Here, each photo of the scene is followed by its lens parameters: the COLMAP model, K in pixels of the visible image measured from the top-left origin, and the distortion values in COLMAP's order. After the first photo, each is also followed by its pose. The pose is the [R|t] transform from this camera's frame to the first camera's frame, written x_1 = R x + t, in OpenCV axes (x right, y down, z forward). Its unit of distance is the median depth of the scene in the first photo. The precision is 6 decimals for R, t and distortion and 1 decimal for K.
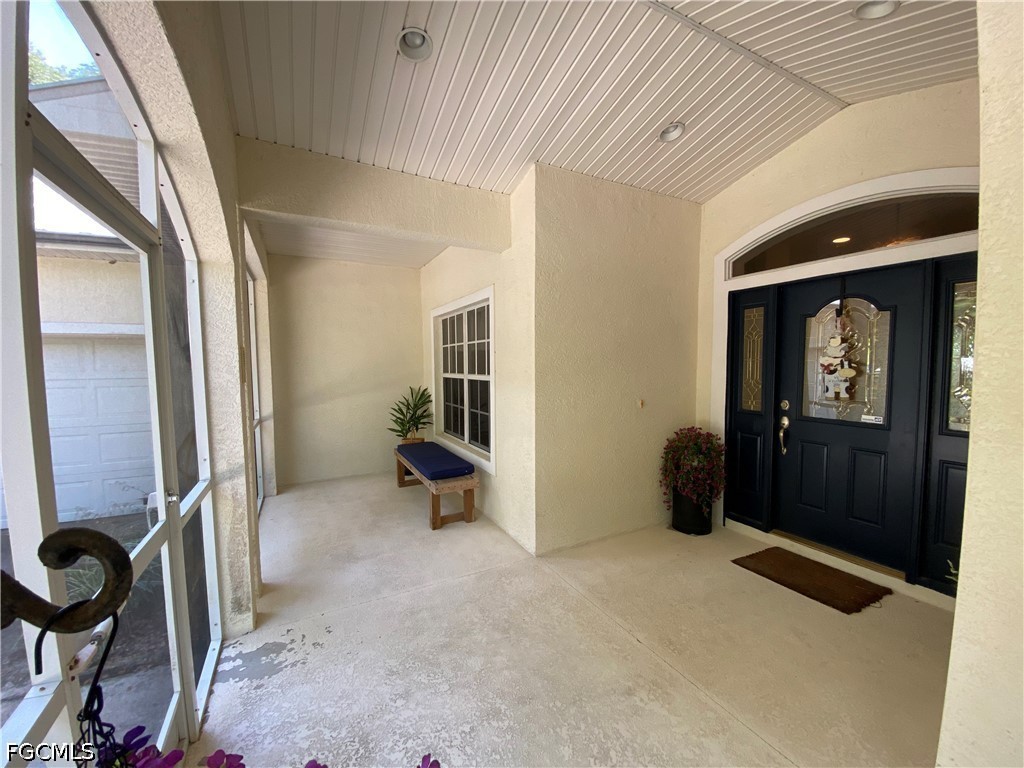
lens RADIAL K [[414.6, 0, 512.6], [0, 414.6, 388.0], [0, 0, 1]] dist [-0.000208, -0.012321]
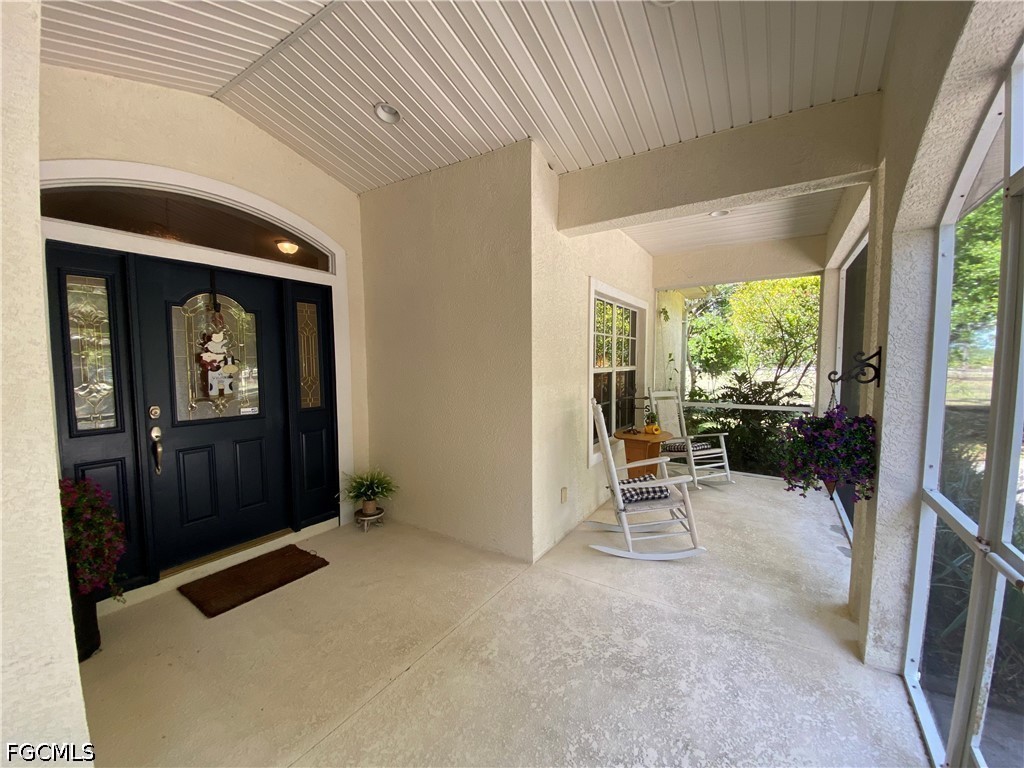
lens RADIAL K [[414.6, 0, 512.6], [0, 414.6, 388.0], [0, 0, 1]] dist [-0.000208, -0.012321]
pose [[-0.513068, -0.048264, 0.856990, -0.427531], [0.056742, 0.994327, 0.089970, -0.043779], [-0.856470, 0.094788, -0.507419, 0.949393]]
